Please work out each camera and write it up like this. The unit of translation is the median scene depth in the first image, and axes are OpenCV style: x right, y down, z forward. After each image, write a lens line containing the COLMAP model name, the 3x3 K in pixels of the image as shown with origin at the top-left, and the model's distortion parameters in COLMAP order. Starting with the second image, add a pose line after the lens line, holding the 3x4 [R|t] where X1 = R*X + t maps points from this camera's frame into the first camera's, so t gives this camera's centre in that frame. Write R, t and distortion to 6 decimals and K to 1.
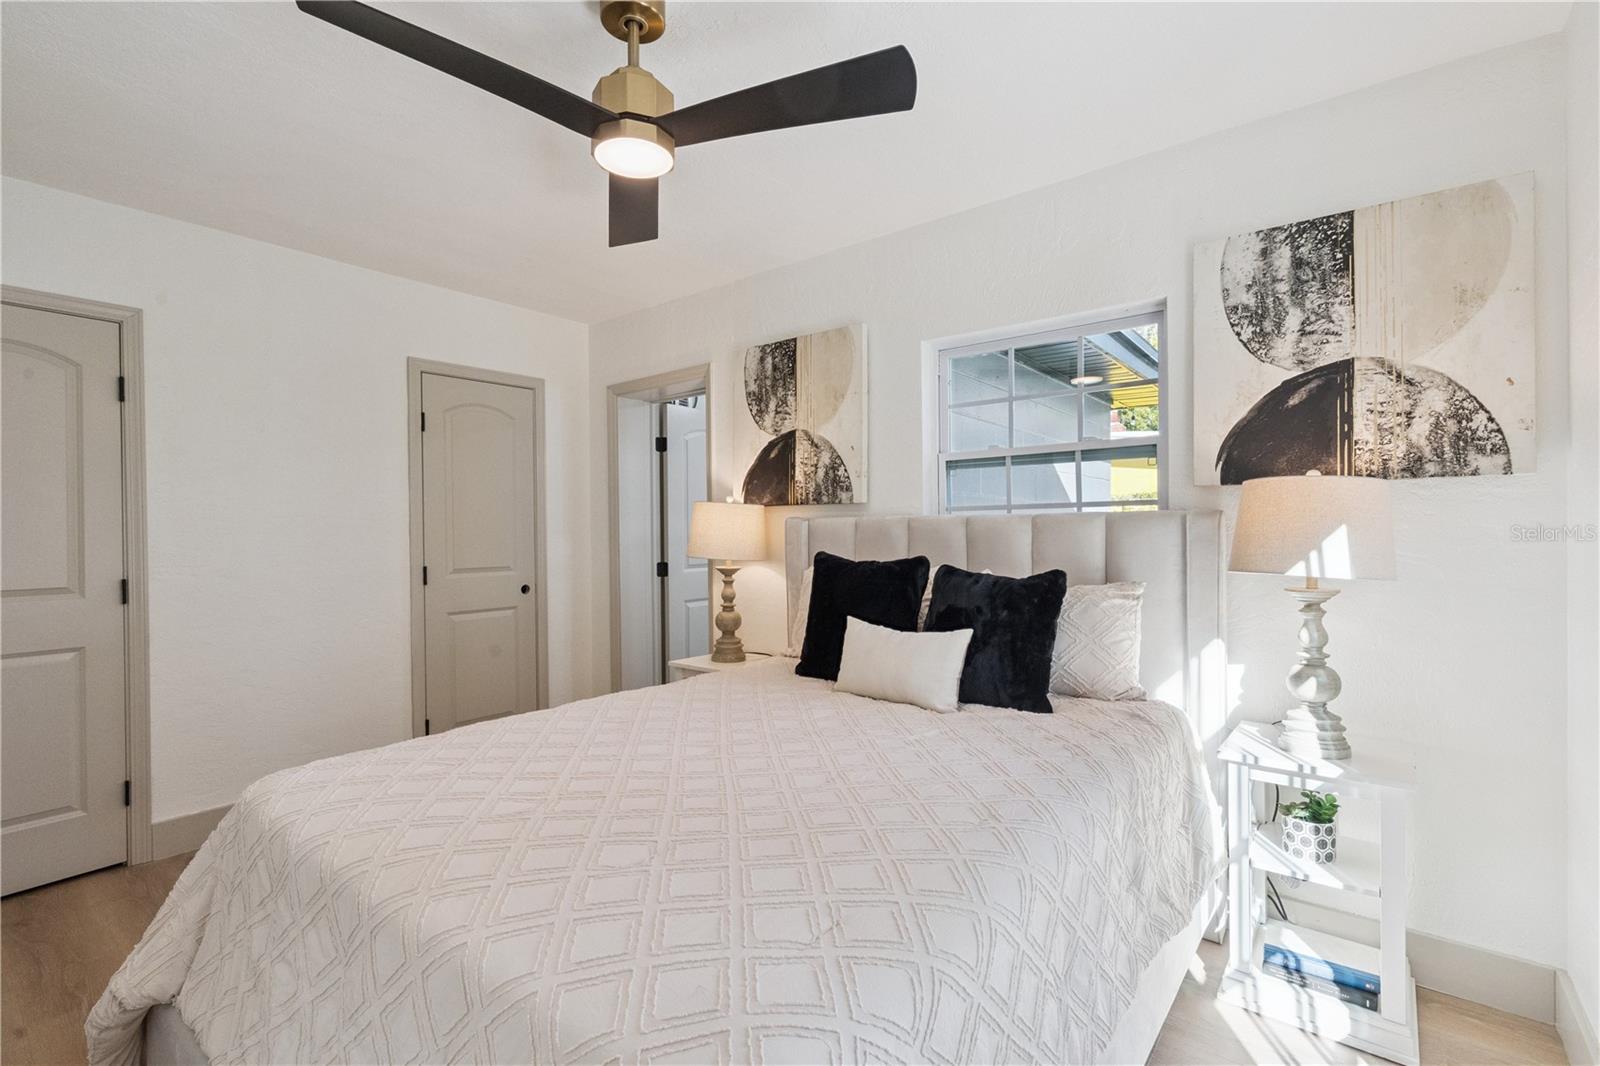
lens RADIAL K [[724.0, 0, 794.7], [0, 724.0, 515.7], [0, 0, 1]] dist [0.000117, 0.000016]
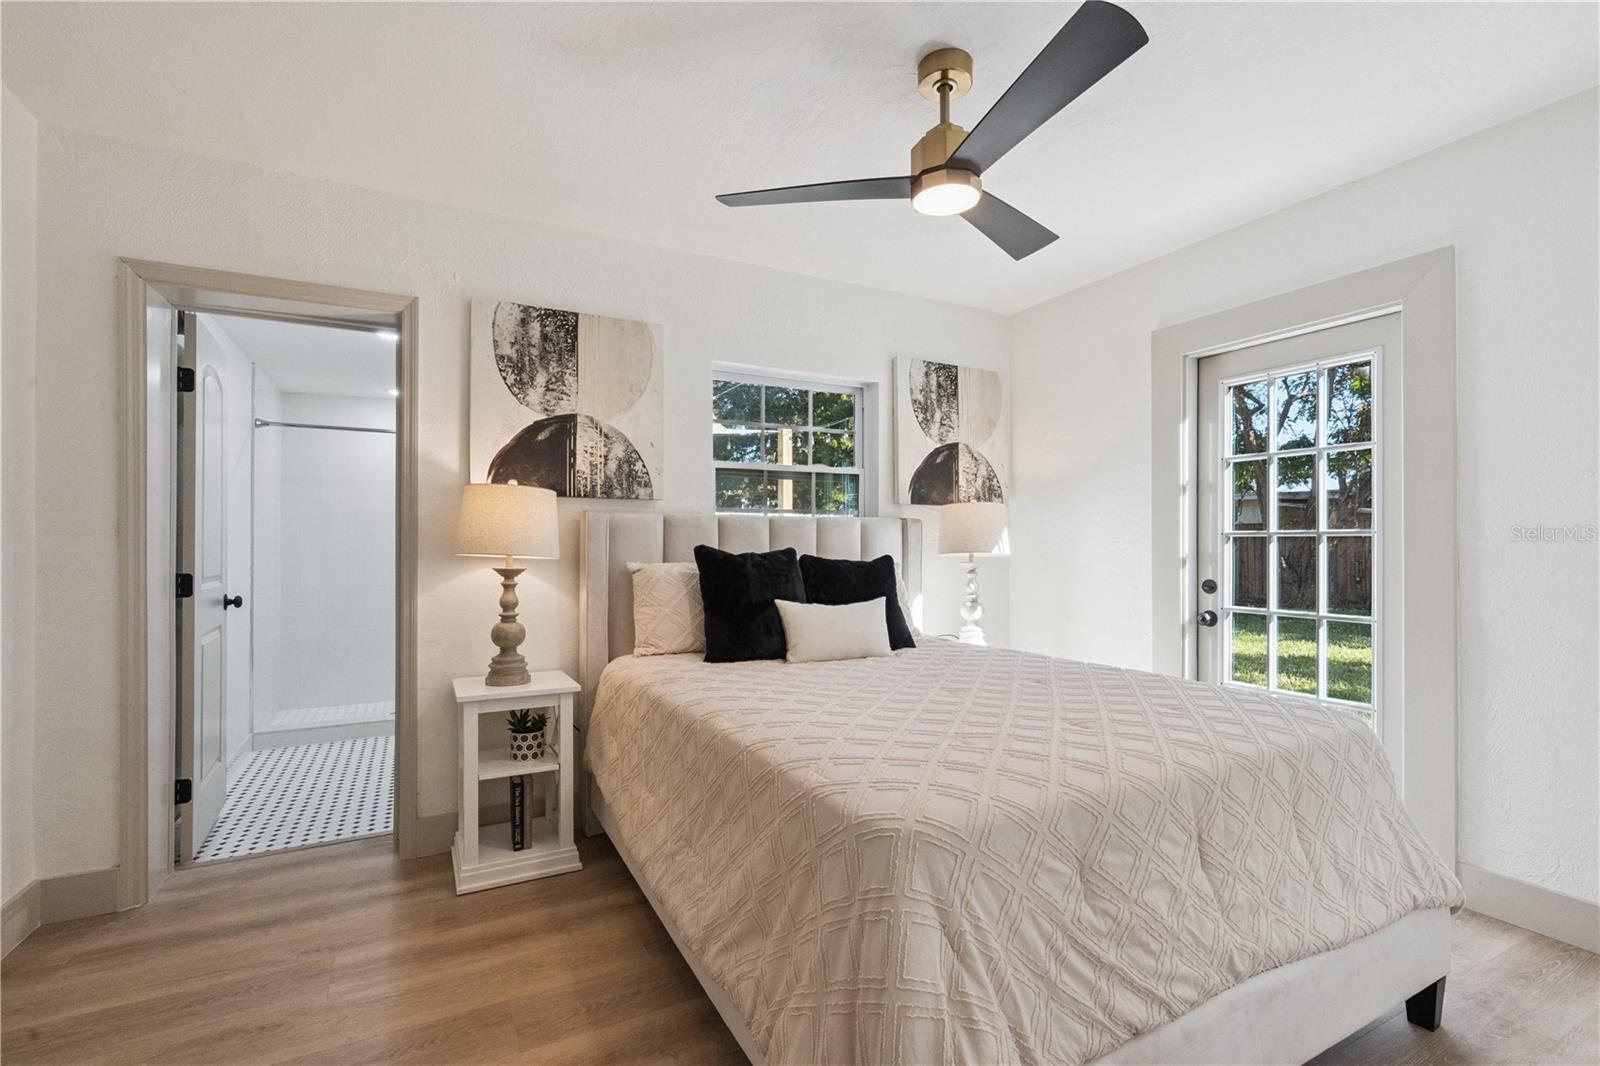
lens RADIAL K [[718.9, 0, 793.6], [0, 718.9, 528.4], [0, 0, 1]] dist [-0.000652, 0.000004]
pose [[0.404344, 0.025886, 0.914241, -0.718563], [-0.024208, 0.999552, -0.017595, 0.034287], [-0.914287, -0.015018, 0.404789, 0.389873]]
